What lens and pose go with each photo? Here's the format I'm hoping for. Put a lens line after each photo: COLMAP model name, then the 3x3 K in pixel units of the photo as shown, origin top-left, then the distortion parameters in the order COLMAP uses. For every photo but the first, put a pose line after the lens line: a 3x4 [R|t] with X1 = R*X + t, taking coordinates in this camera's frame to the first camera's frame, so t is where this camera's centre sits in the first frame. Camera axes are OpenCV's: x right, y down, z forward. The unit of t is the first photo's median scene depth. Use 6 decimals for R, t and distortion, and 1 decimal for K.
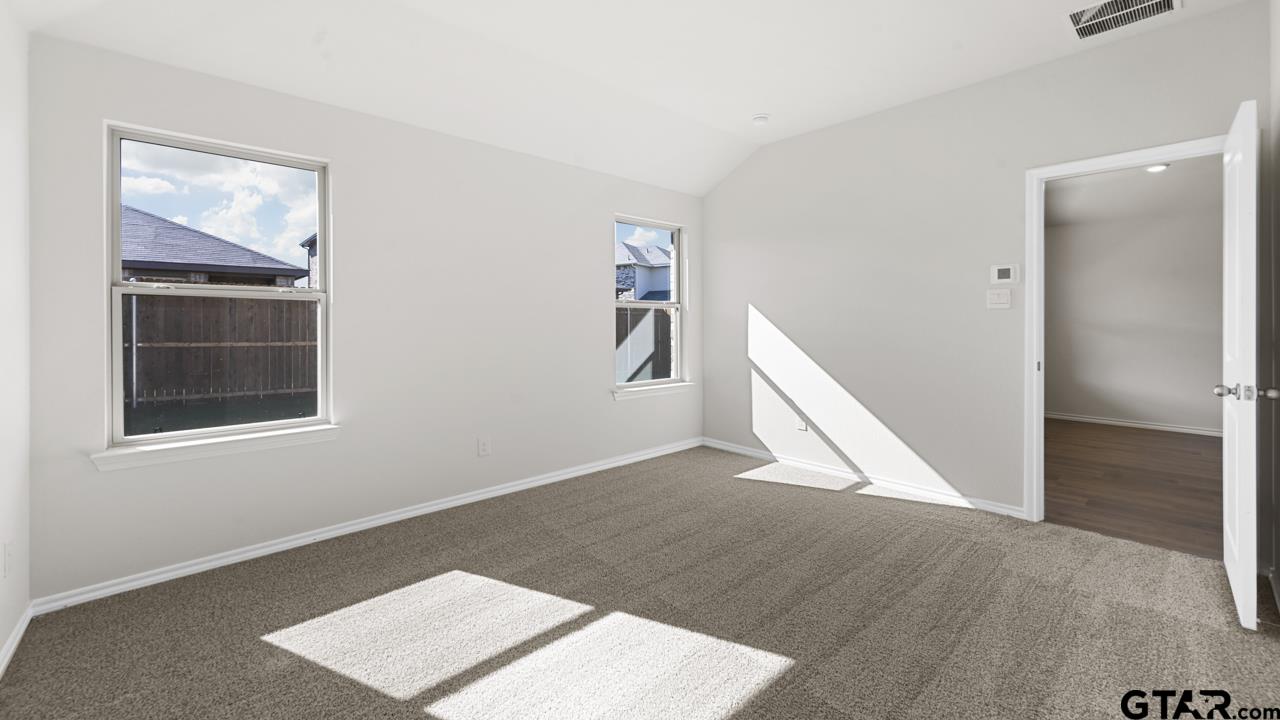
lens RADIAL K [[506.1, 0, 639.7], [0, 506.1, 322.5], [0, 0, 1]] dist [0.000500, -0.000049]
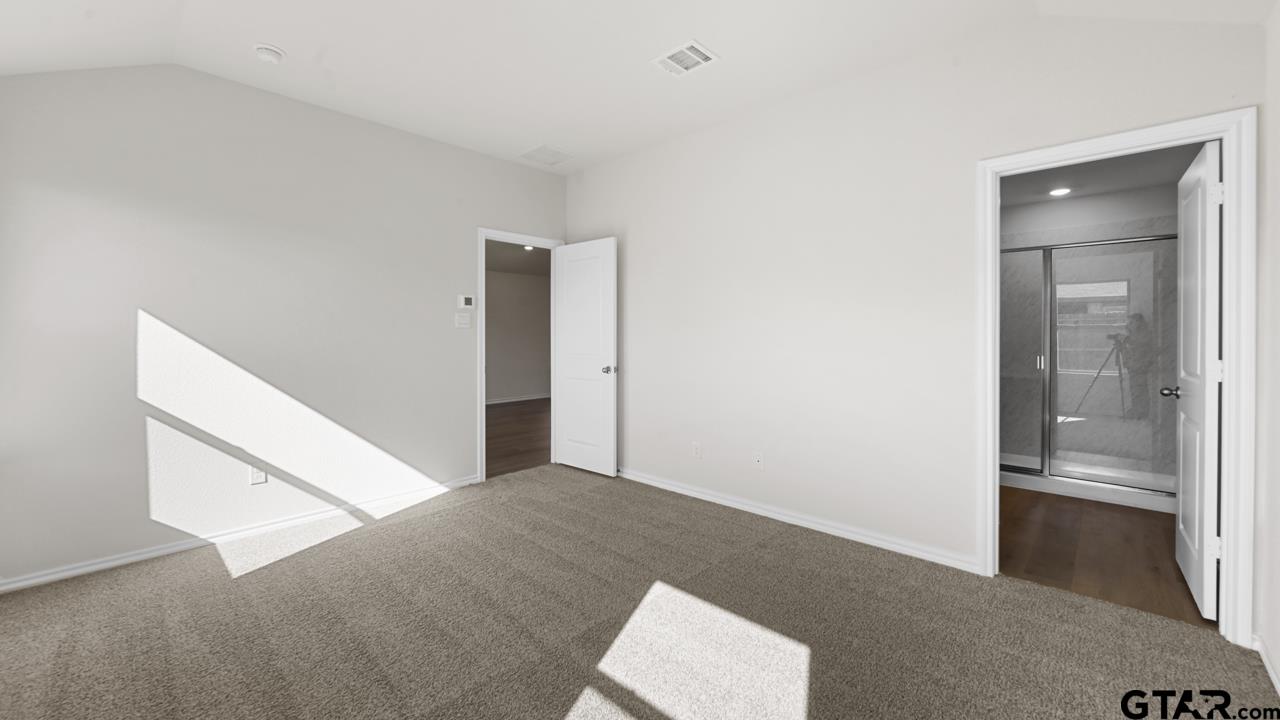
lens RADIAL K [[500.2, 0, 637.2], [0, 500.2, 341.0], [0, 0, 1]] dist [0.000061, -0.000023]
pose [[-0.067967, -0.005973, 0.997670, -0.600393], [0.006459, 0.999958, 0.006427, 0.000509], [-0.997667, 0.006881, -0.067925, 0.649028]]
